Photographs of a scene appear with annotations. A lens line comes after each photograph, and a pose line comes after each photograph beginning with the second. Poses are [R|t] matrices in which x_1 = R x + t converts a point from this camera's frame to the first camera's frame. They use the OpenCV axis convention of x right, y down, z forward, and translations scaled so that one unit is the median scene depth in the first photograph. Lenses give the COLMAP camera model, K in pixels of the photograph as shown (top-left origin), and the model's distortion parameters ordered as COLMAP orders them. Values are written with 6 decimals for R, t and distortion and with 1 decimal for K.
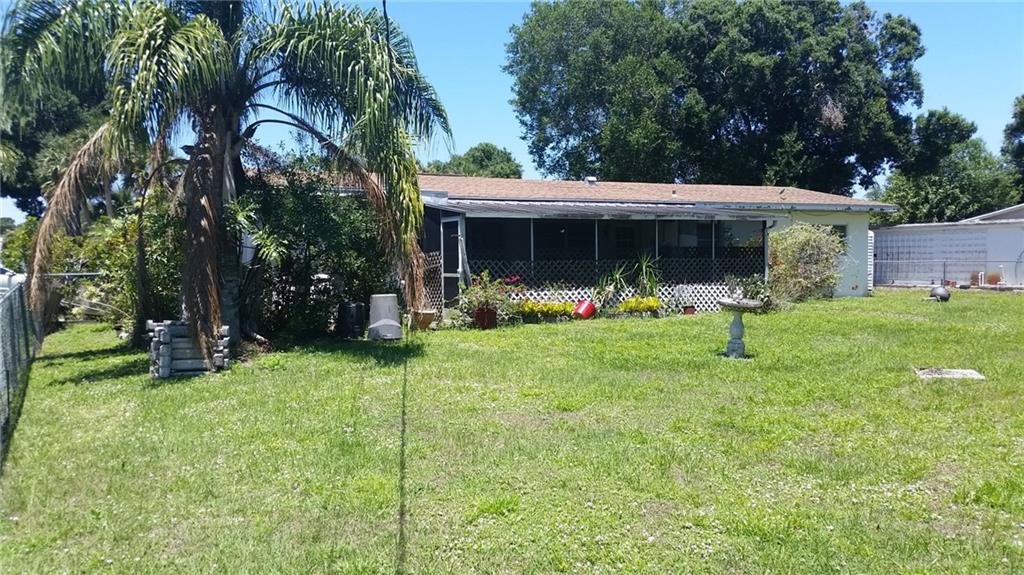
lens RADIAL K [[870.6, 0, 510.6], [0, 870.6, 281.2], [0, 0, 1]] dist [0.075440, -0.112884]
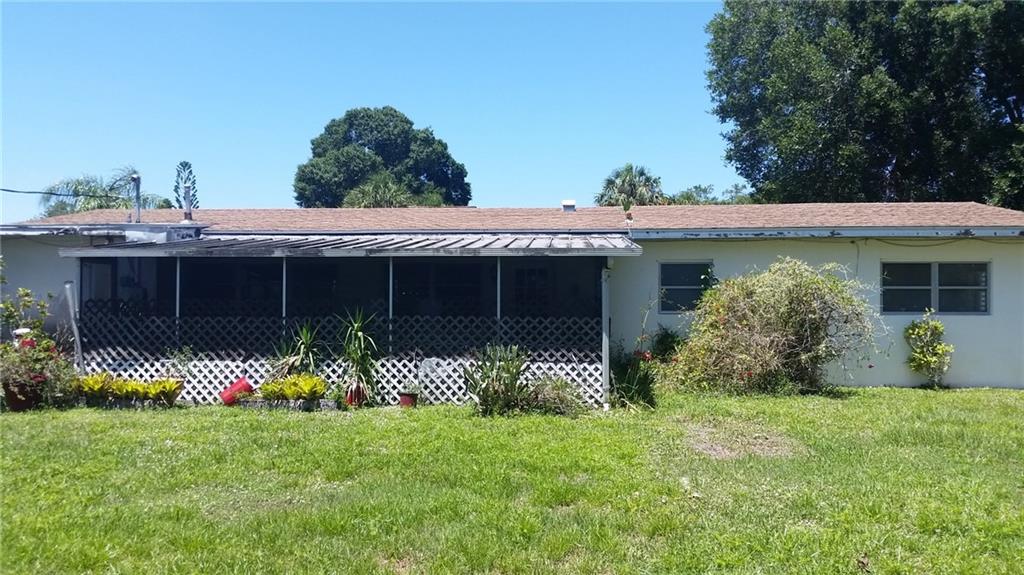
lens RADIAL K [[870.6, 0, 515.6], [0, 870.6, 285.7], [0, 0, 1]] dist [0.075440, -0.112884]
pose [[0.861782, -0.001792, -0.507276, 0.591084], [-0.023265, 0.998802, -0.043053, -0.023448], [0.506745, 0.048904, 0.860708, 0.500167]]
